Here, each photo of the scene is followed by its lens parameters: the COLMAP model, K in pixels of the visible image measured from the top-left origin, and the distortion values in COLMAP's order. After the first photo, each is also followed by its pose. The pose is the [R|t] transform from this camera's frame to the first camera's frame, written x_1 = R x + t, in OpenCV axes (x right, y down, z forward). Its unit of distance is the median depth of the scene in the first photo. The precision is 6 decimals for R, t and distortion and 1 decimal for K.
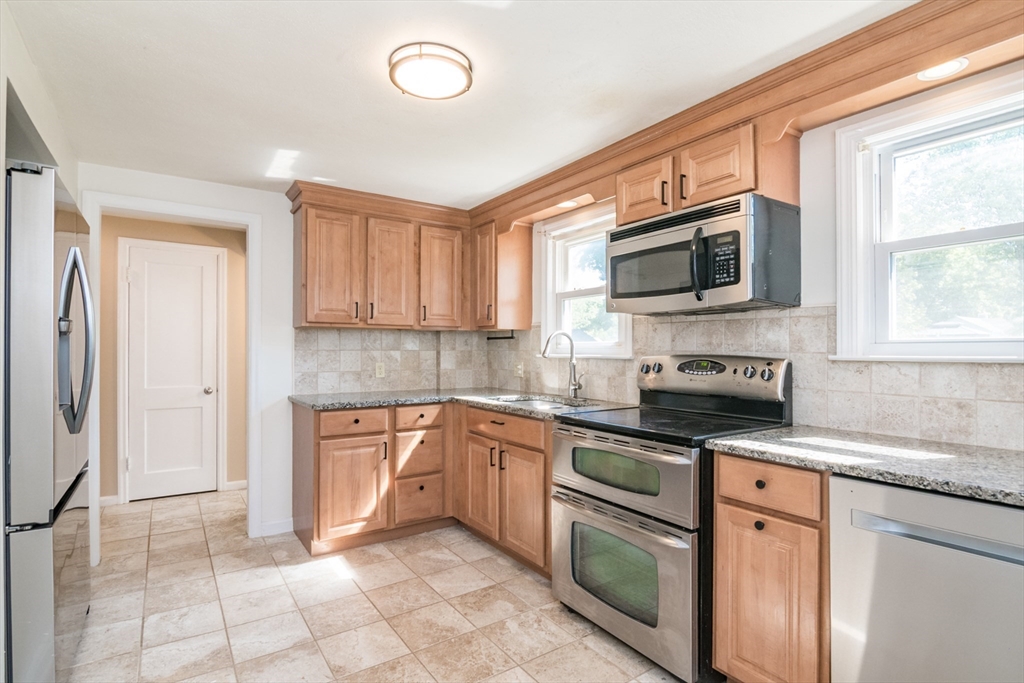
lens RADIAL K [[501.4, 0, 506.1], [0, 501.4, 349.9], [0, 0, 1]] dist [-0.008050, -0.004906]
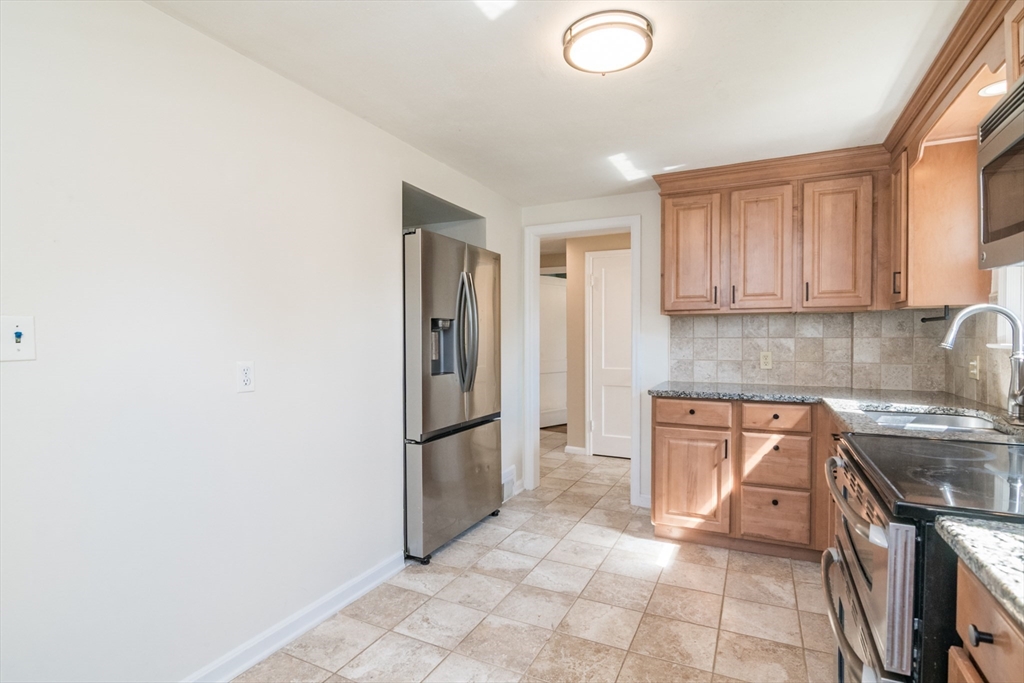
lens RADIAL K [[501.4, 0, 512.3], [0, 501.4, 348.3], [0, 0, 1]] dist [-0.008050, -0.004906]
pose [[0.497176, 0.014405, -0.867530, 0.366895], [0.003240, 0.999824, 0.018459, 0.001661], [0.867644, -0.011988, 0.497042, 0.230185]]
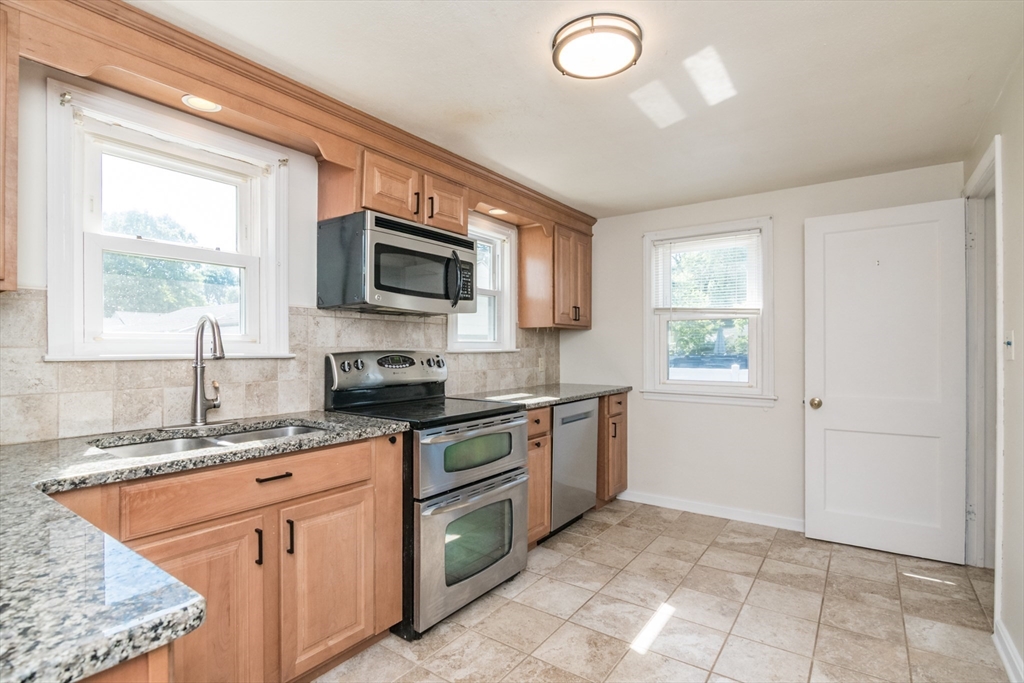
lens RADIAL K [[501.4, 0, 511.4], [0, 501.4, 346.3], [0, 0, 1]] dist [-0.008050, -0.004906]
pose [[-0.350654, 0.002379, 0.936502, -0.614114], [0.000287, 0.999997, -0.002433, 0.002423], [-0.936505, -0.000584, -0.350654, 0.928982]]
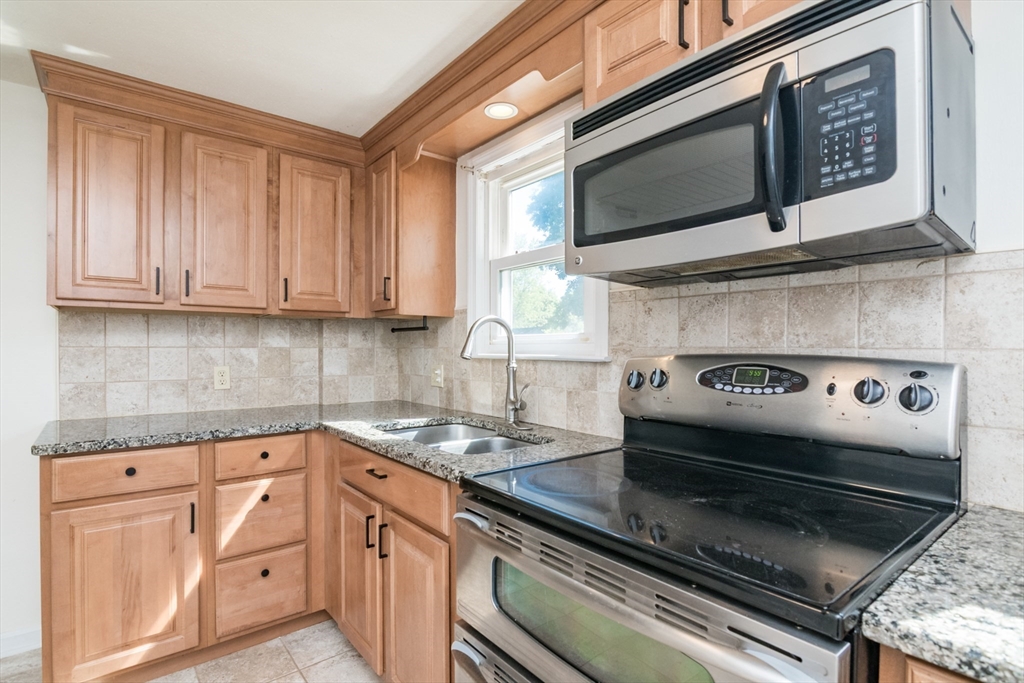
lens RADIAL K [[501.4, 0, 503.1], [0, 501.4, 351.4], [0, 0, 1]] dist [-0.008050, -0.004906]
pose [[0.996984, -0.000710, 0.077600, 0.080480], [0.000315, 0.999987, 0.005101, 0.003203], [-0.077603, -0.005061, 0.996972, 0.412212]]
